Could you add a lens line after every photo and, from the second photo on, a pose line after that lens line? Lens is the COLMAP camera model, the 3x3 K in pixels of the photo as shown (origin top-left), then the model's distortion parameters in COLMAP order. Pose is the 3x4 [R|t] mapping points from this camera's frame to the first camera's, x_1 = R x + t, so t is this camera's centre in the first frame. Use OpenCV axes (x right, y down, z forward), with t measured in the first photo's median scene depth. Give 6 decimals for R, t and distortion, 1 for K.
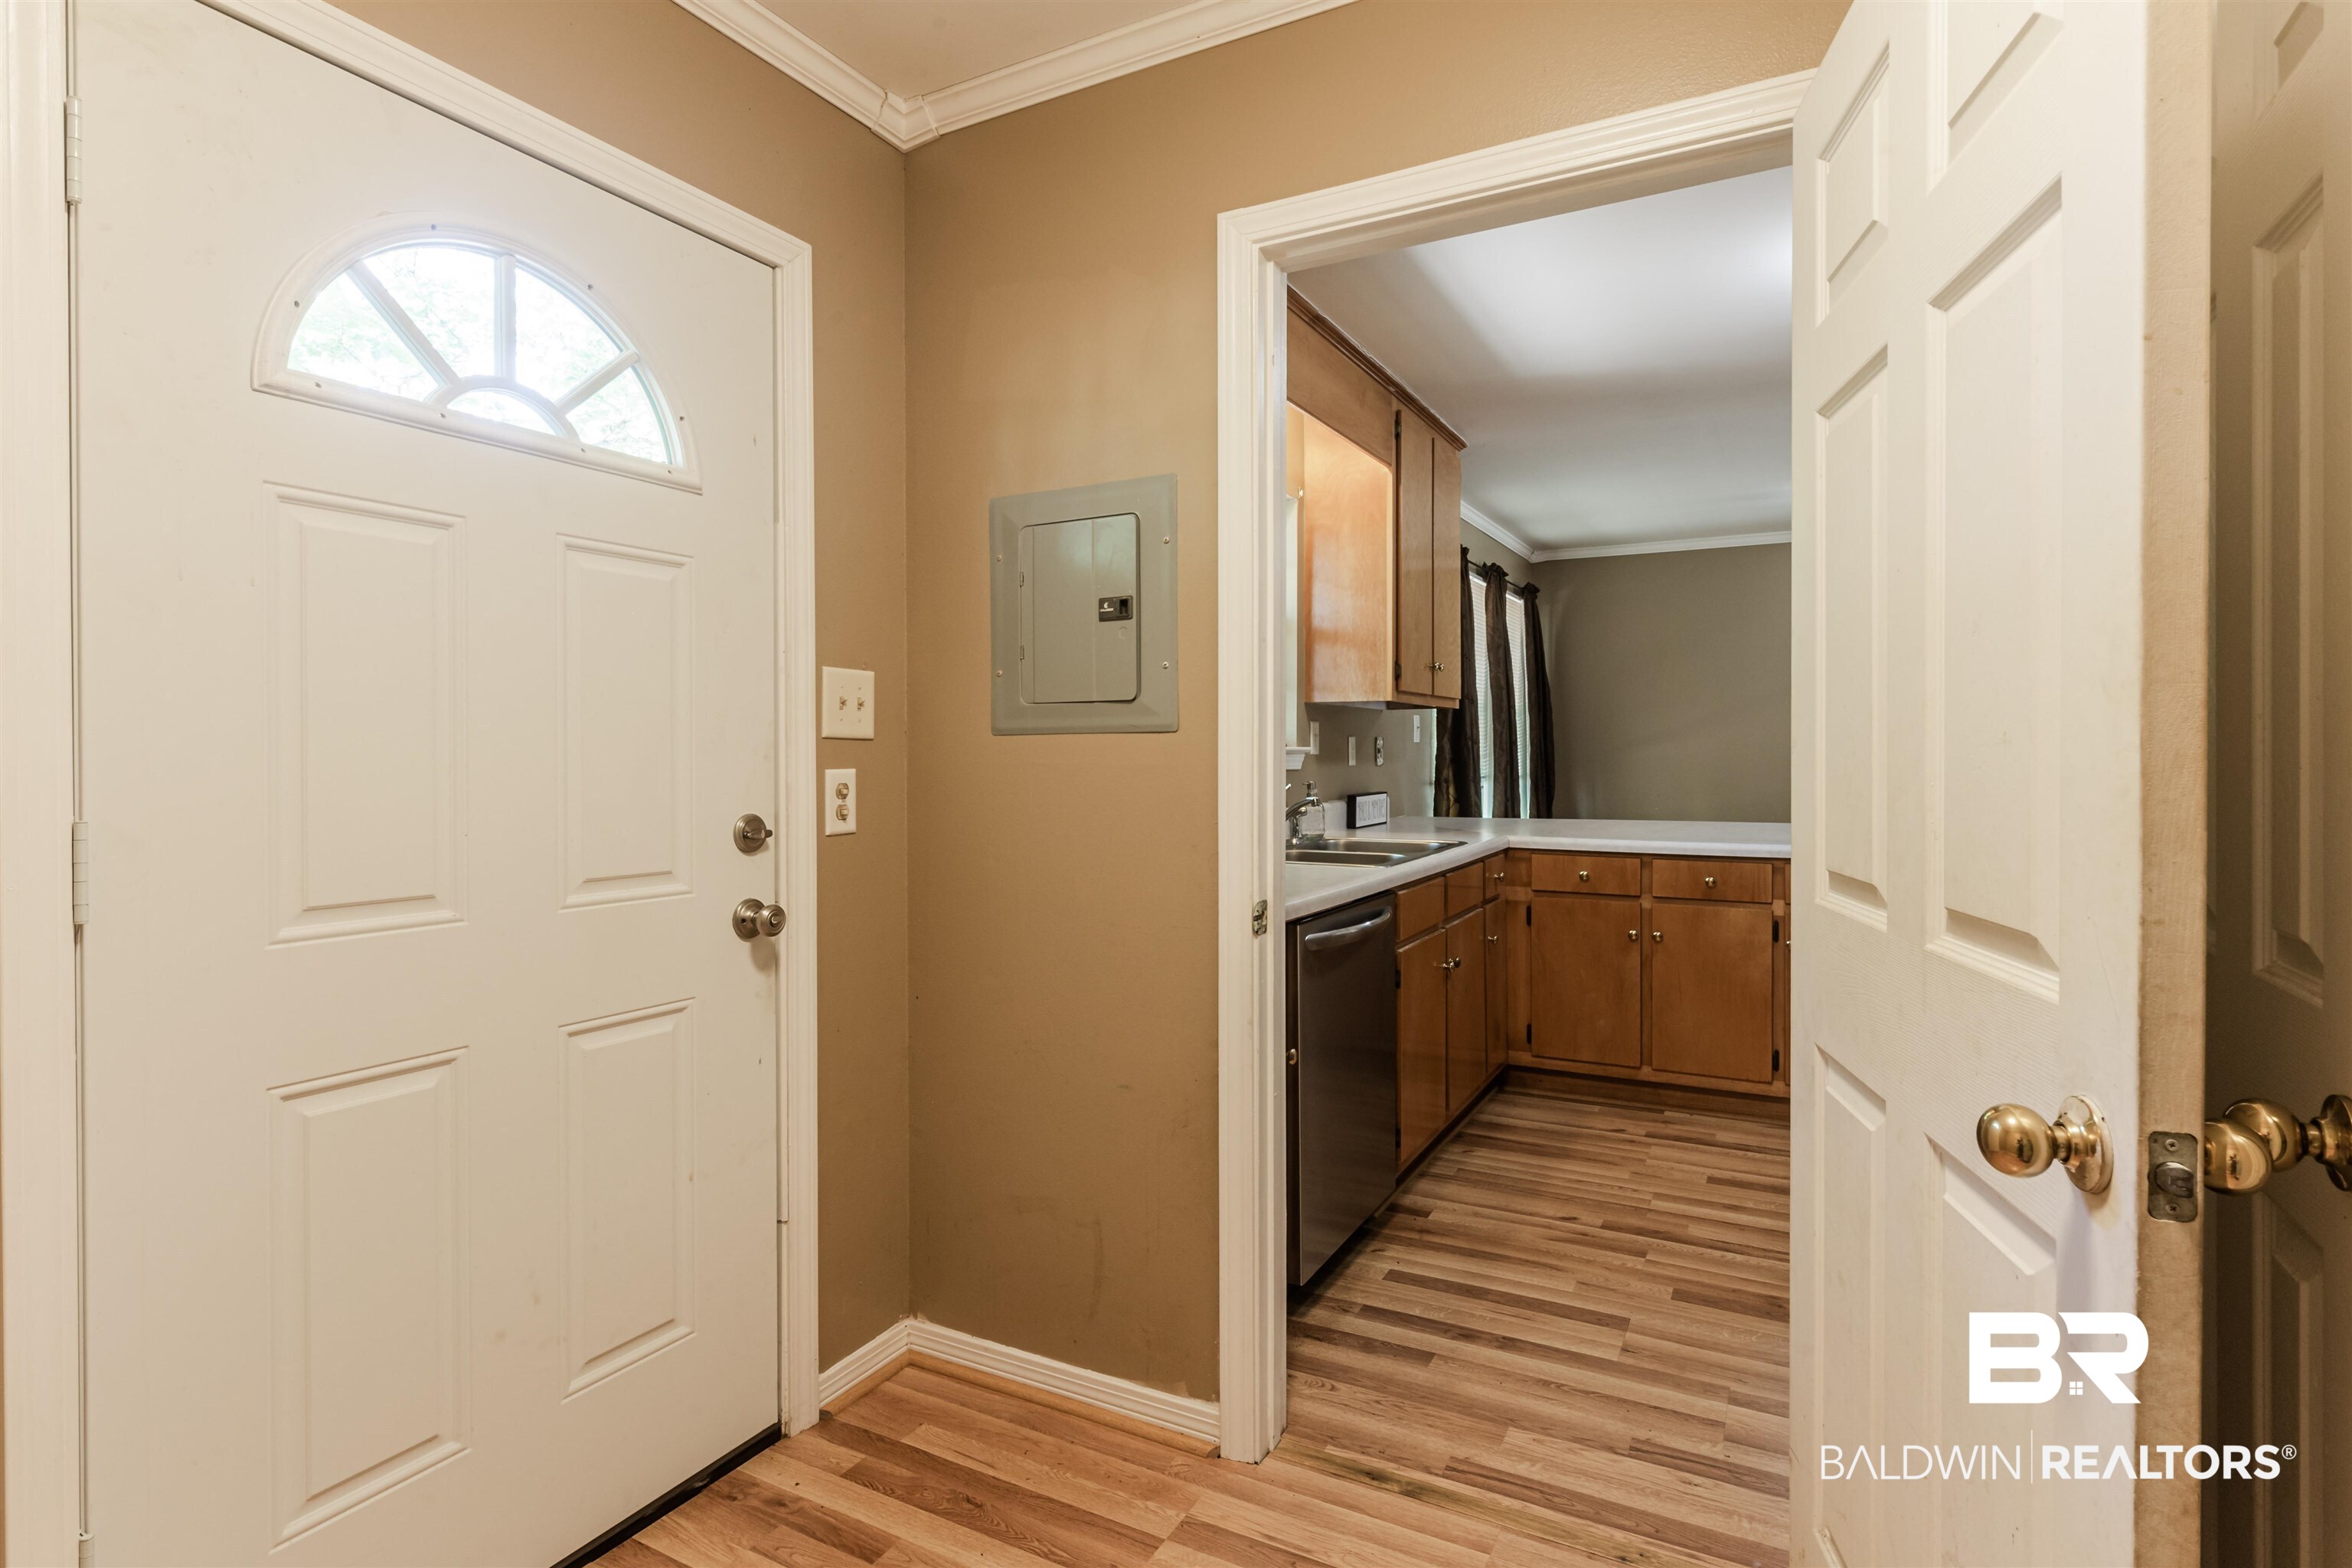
lens RADIAL K [[1169.4, 0, 1163.5], [0, 1169.4, 761.1], [0, 0, 1]] dist [-0.001568, -0.000226]
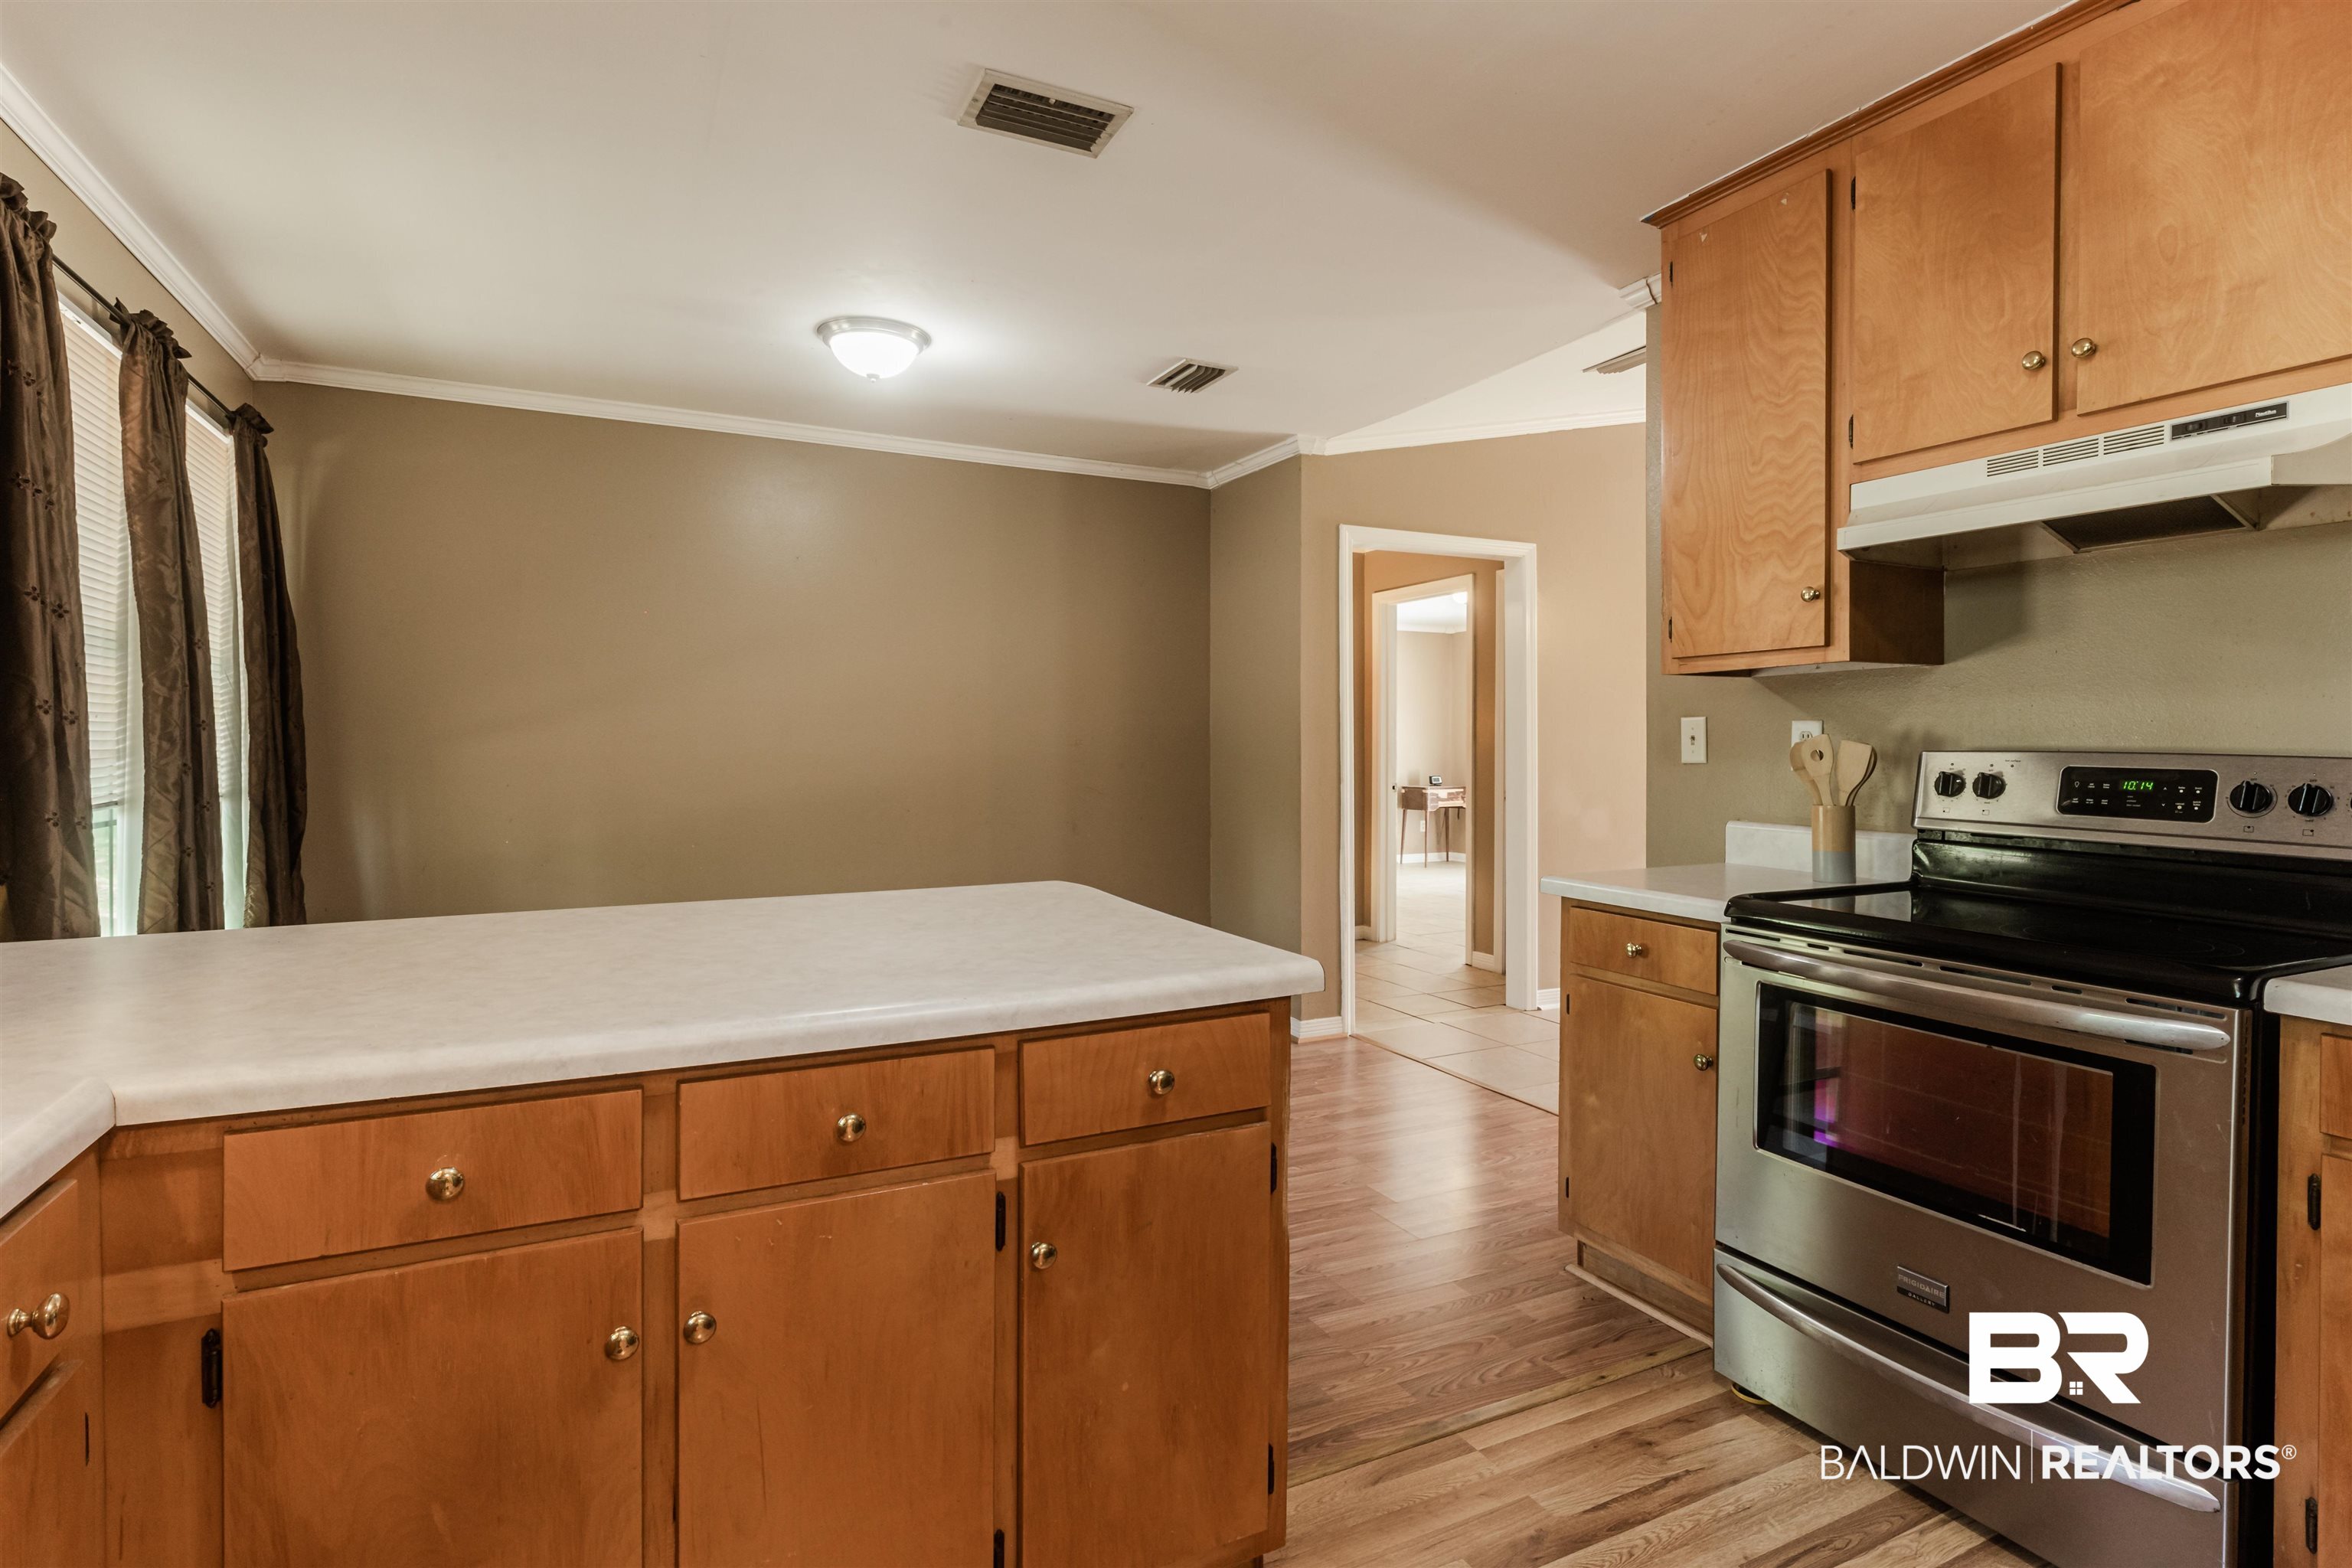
lens RADIAL K [[1169.4, 0, 1163.5], [0, 1169.4, 761.1], [0, 0, 1]] dist [-0.001568, -0.000226]
pose [[0.574225, -0.003846, 0.818689, 0.148842], [-0.001929, 0.999980, 0.006051, -0.004790], [-0.818696, -0.005054, 0.574206, 0.454399]]
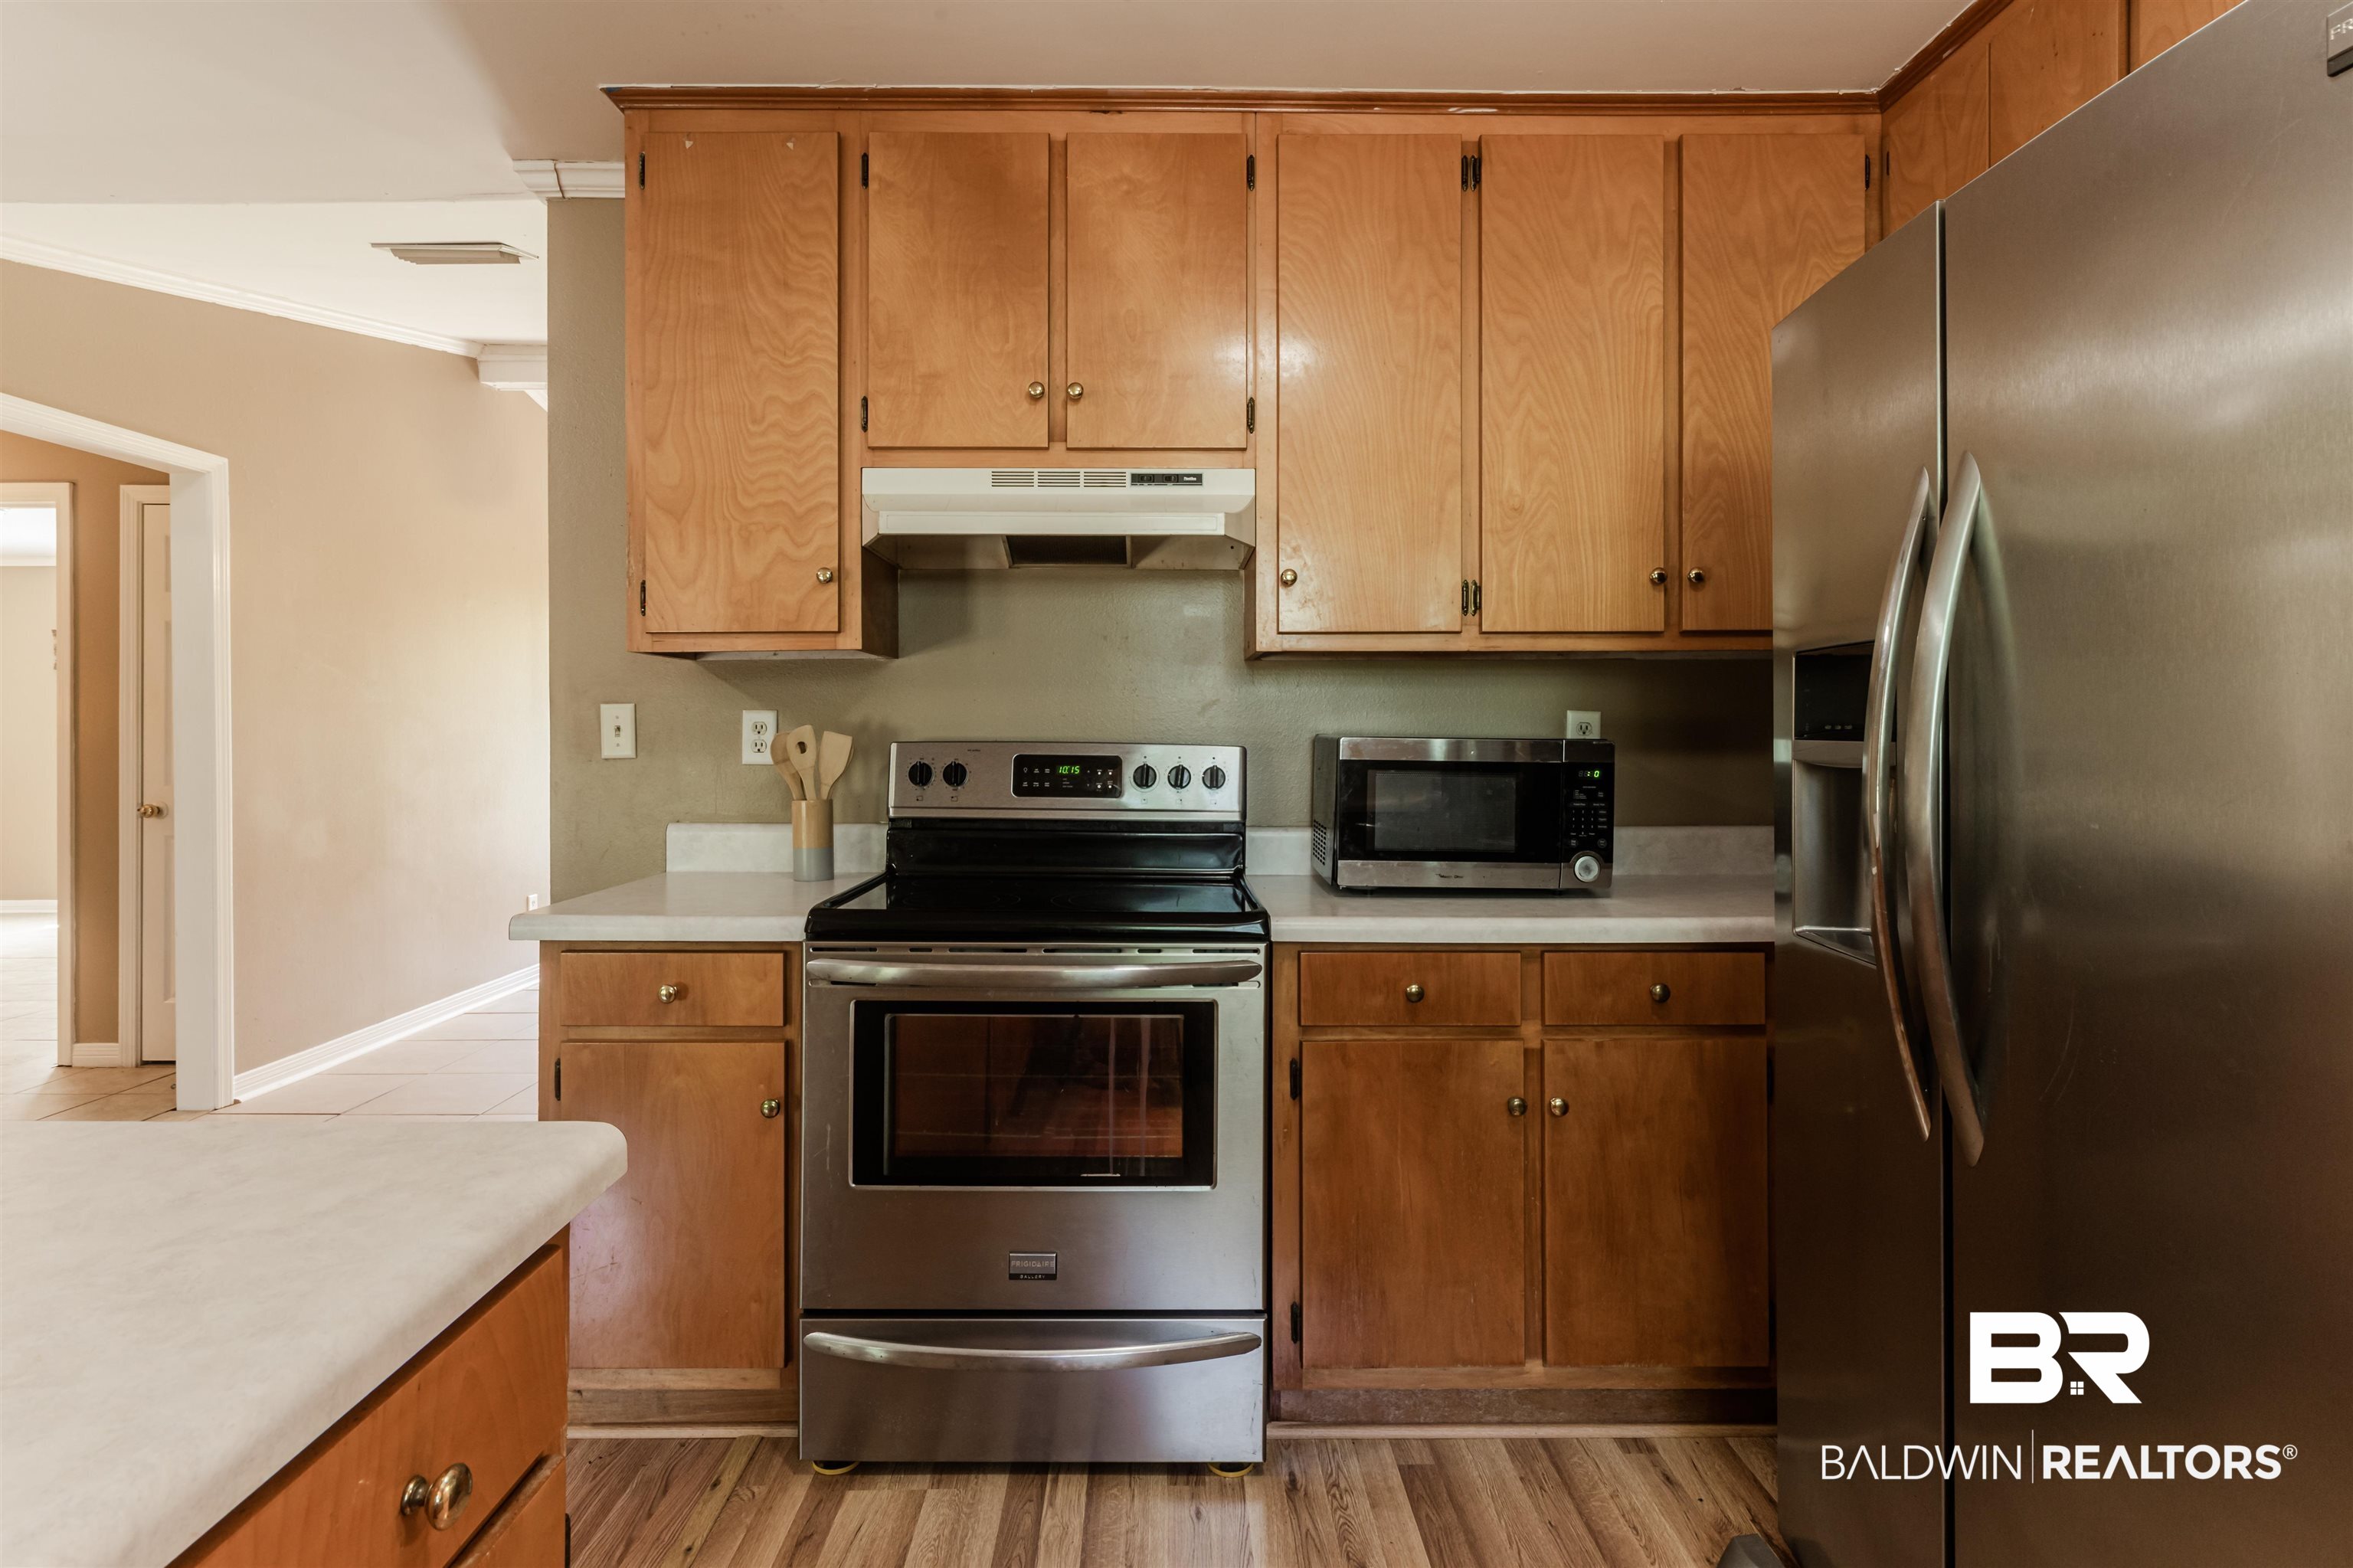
lens RADIAL K [[1174.5, 0, 1176.2], [0, 1174.5, 736.9], [0, 0, 1]] dist [-0.003815, -0.000667]
pose [[-0.492649, 0.005982, 0.870208, 0.208492], [0.008471, 0.999962, -0.002078, -0.006167], [-0.870187, 0.006347, -0.492681, 0.568188]]
